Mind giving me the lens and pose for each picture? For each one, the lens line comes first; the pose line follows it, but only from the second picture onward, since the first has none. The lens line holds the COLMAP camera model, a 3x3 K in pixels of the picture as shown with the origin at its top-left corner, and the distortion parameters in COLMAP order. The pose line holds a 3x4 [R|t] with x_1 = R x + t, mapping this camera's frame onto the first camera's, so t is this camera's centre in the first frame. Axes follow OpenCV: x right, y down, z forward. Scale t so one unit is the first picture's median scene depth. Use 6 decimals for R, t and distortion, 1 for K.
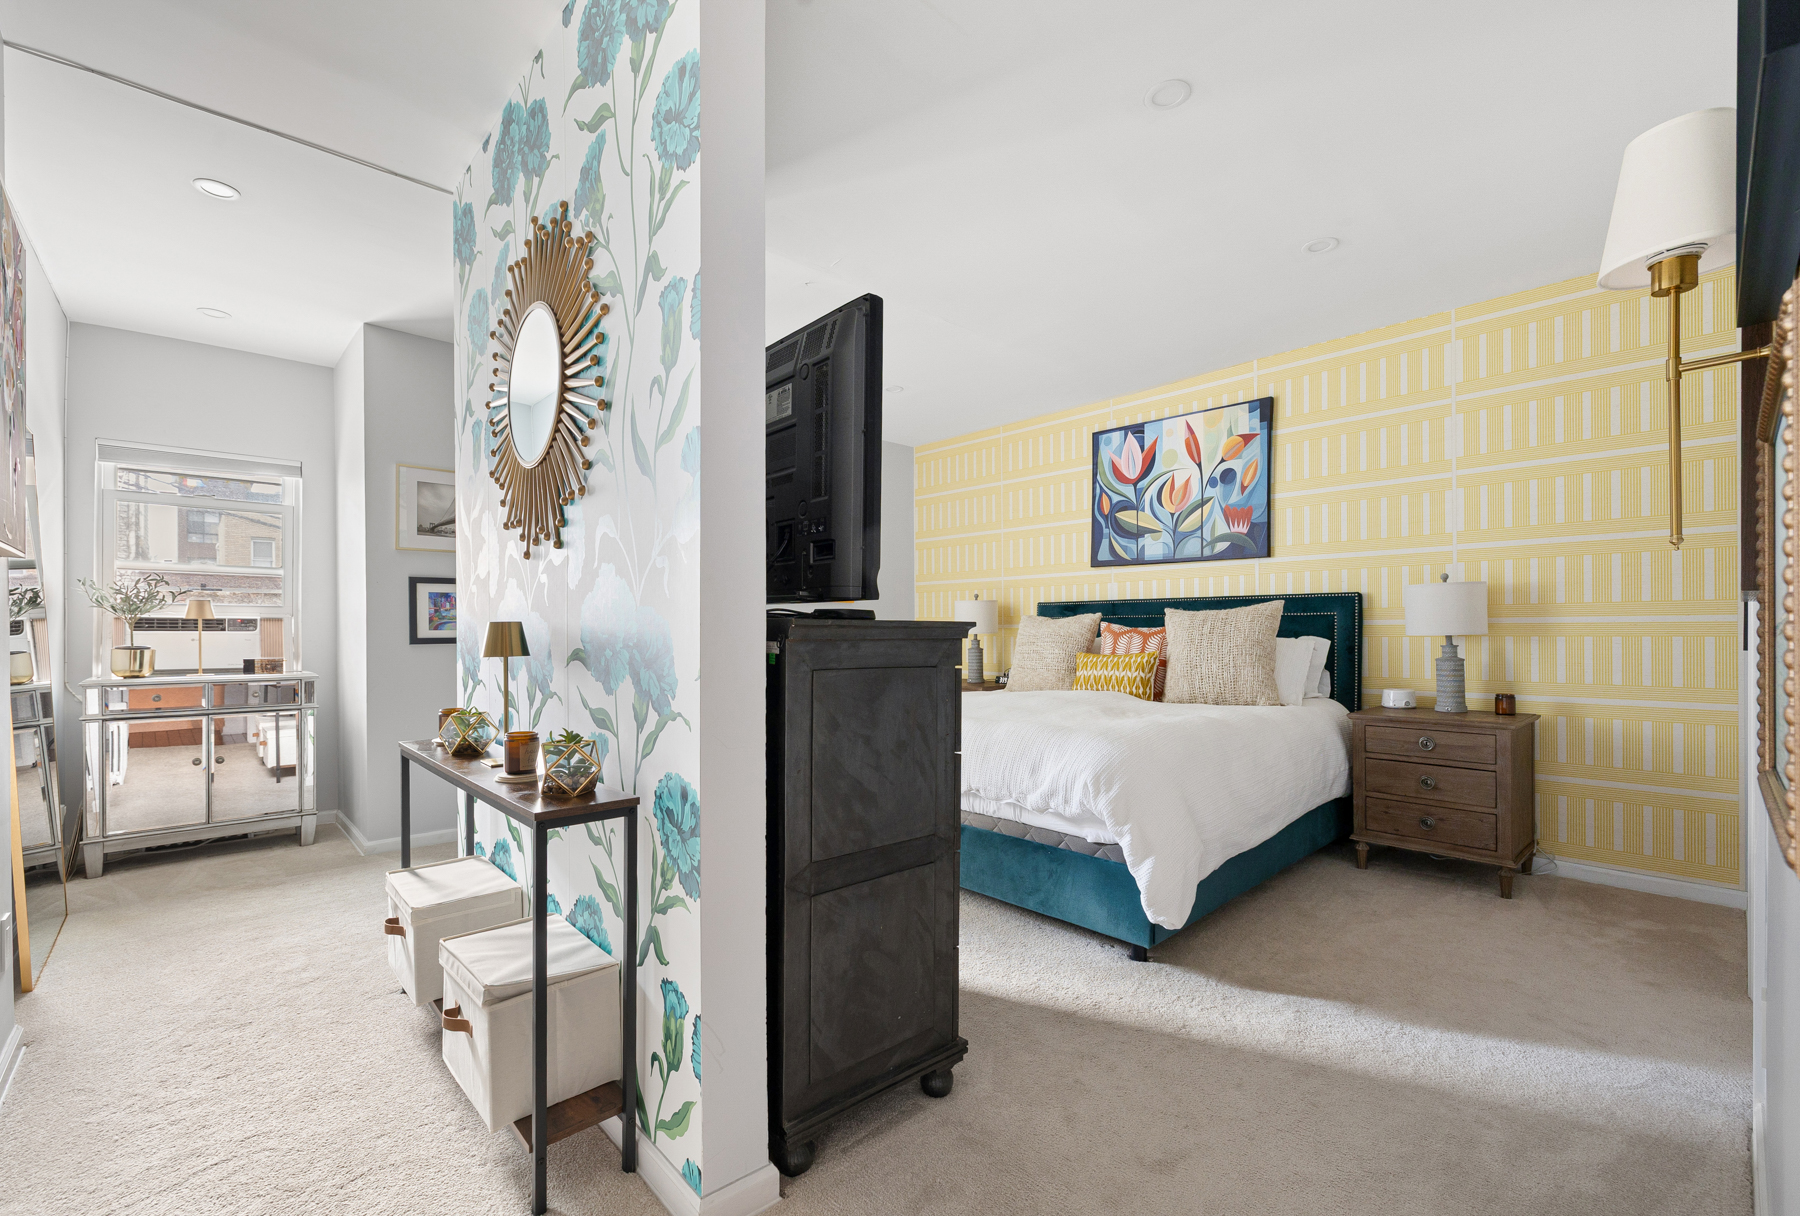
lens RADIAL K [[766.7, 0, 914.2], [0, 766.7, 637.3], [0, 0, 1]] dist [0.002141, 0.000502]
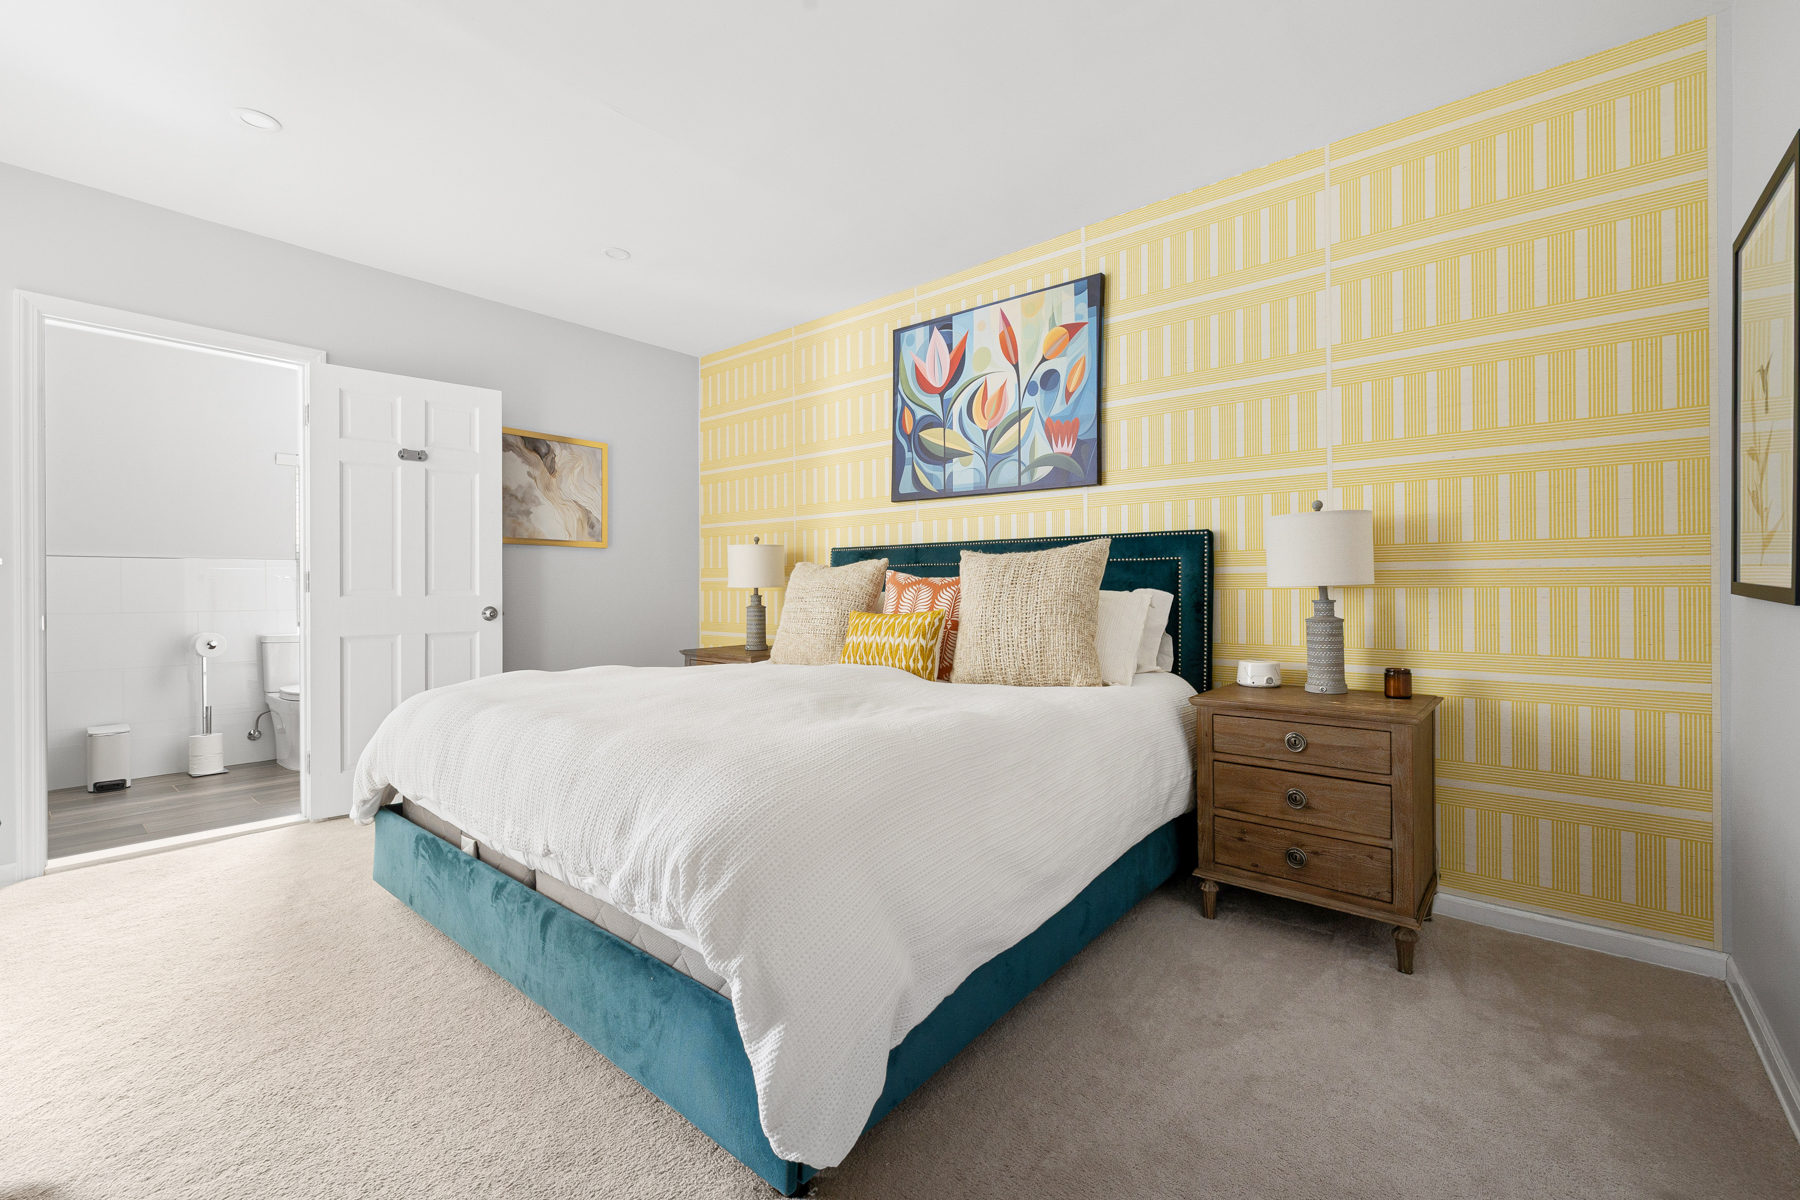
lens RADIAL K [[766.7, 0, 896.5], [0, 766.7, 593.3], [0, 0, 1]] dist [0.002141, 0.000502]
pose [[0.993510, 0.000890, 0.113742, 0.212954], [-0.000449, 0.999992, -0.003907, 0.006582], [-0.113745, 0.003831, 0.993503, 0.324466]]
